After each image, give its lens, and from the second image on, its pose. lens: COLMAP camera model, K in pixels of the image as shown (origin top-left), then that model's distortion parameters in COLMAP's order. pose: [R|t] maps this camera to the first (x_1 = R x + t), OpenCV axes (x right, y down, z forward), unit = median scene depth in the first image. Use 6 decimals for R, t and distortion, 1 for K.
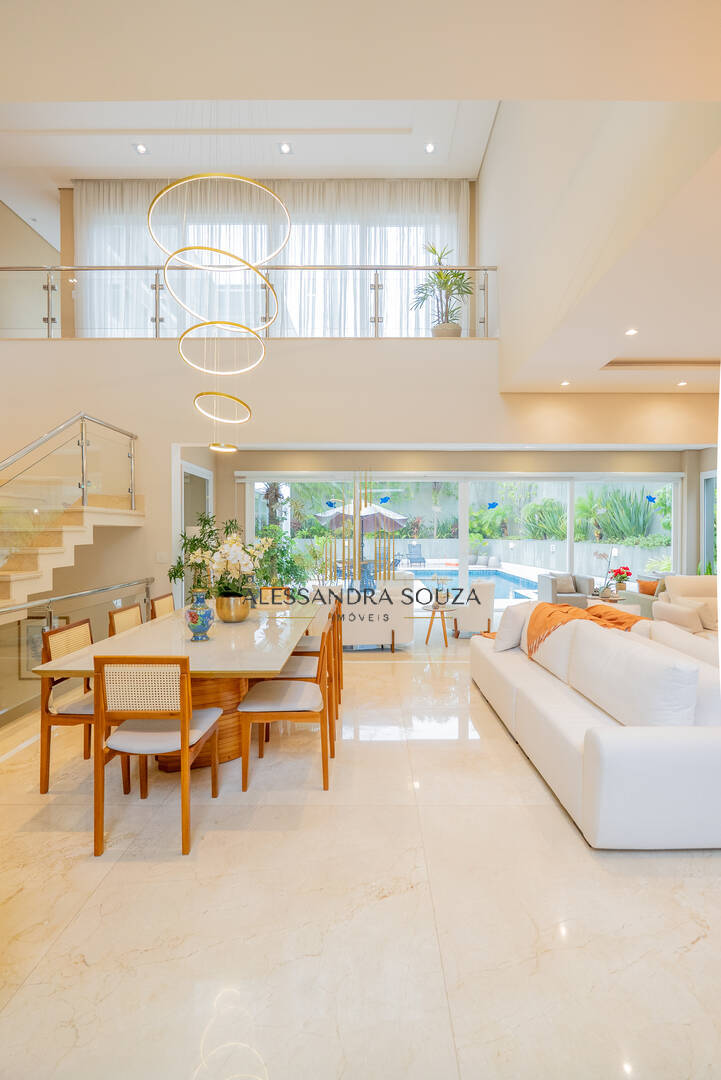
lens RADIAL K [[478.3, 0, 362.7], [0, 478.3, 534.0], [0, 0, 1]] dist [-0.000903, 0.000019]
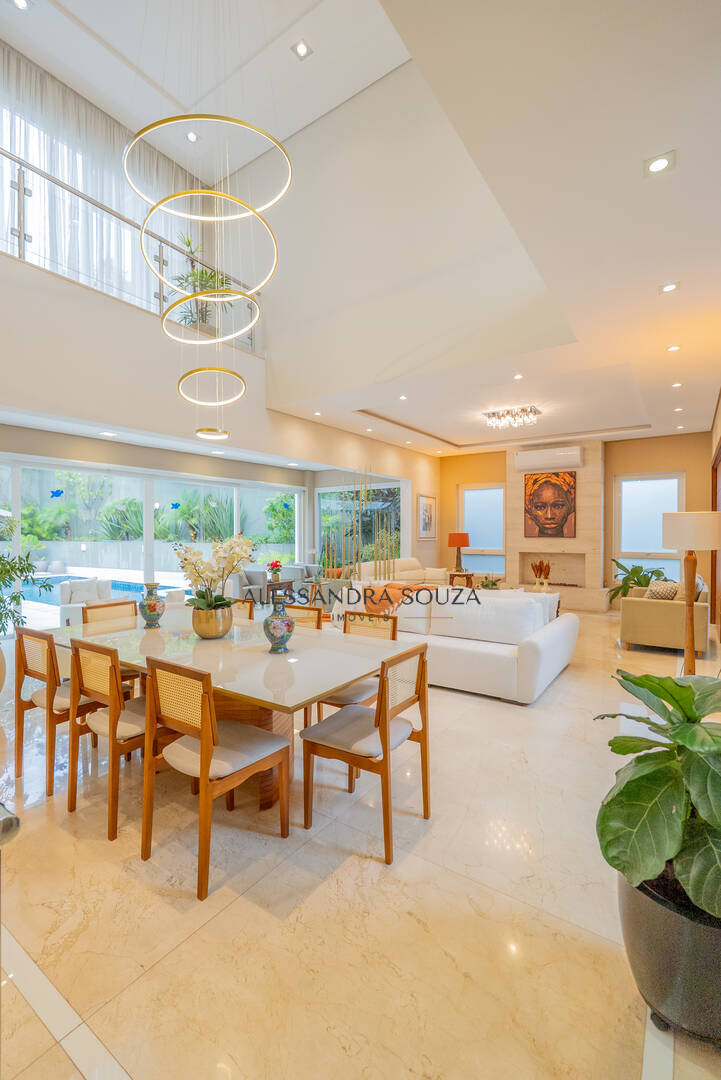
lens RADIAL K [[481.3, 0, 360.9], [0, 481.3, 537.7], [0, 0, 1]] dist [-0.012223, 0.000001]
pose [[0.554262, -0.011901, 0.832257, -0.356103], [0.006443, 0.999929, 0.010009, -0.001031], [-0.832317, -0.000186, 0.554300, 0.129455]]
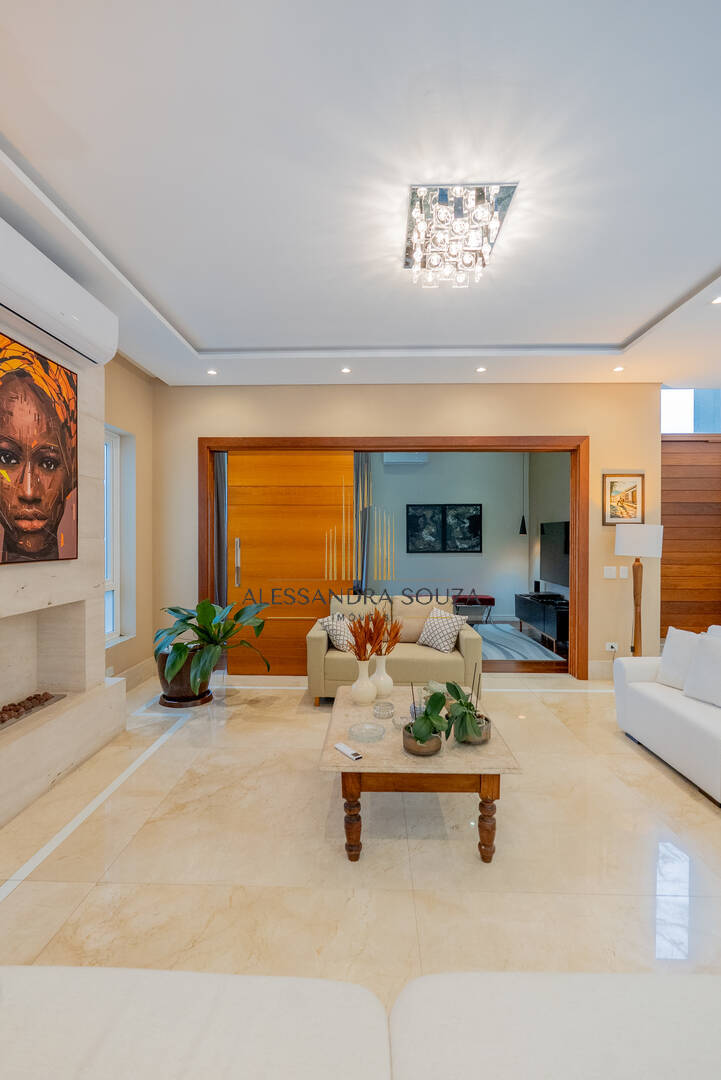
lens RADIAL K [[499.4, 0, 366.1], [0, 499.4, 538.7], [0, 0, 1]] dist [0.000281, 0.000070]
pose [[-0.999891, -0.003214, 0.014413, 0.539722], [-0.003069, 0.999945, 0.010062, -0.008368], [-0.014445, 0.010016, -0.999845, 0.705169]]
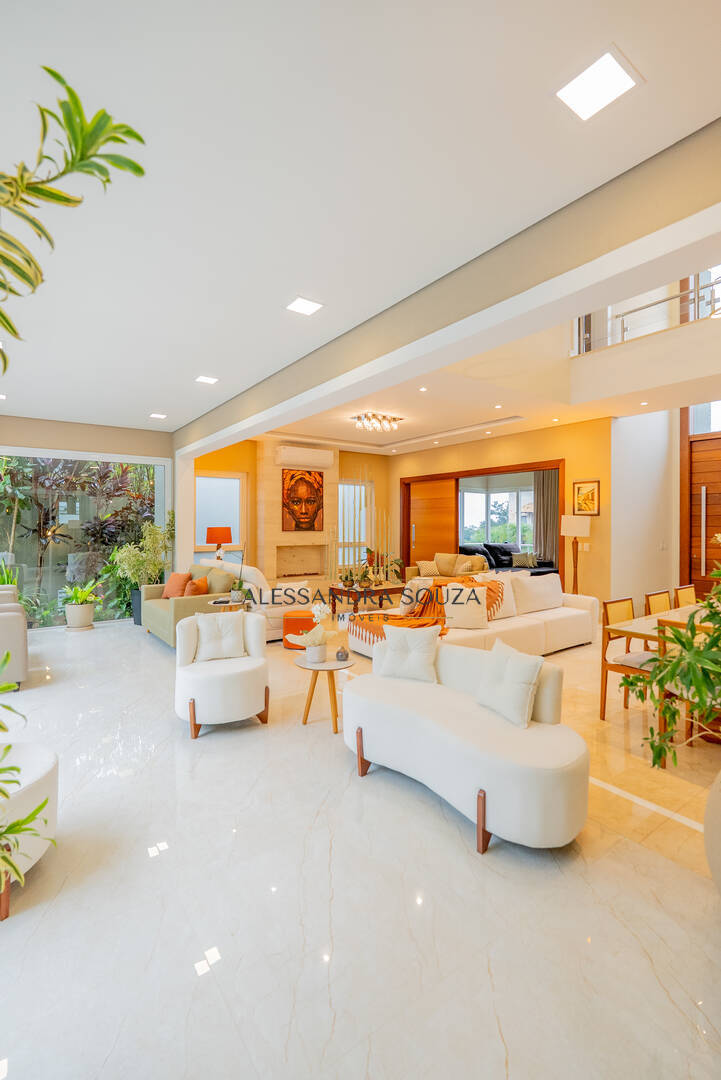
lens RADIAL K [[487.9, 0, 361.0], [0, 487.9, 528.2], [0, 0, 1]] dist [-0.001022, 0.000010]
pose [[-0.593716, -0.007728, 0.804637, -0.245122], [0.001534, 0.999941, 0.010735, -0.006996], [-0.804673, 0.007608, -0.593669, 0.953659]]
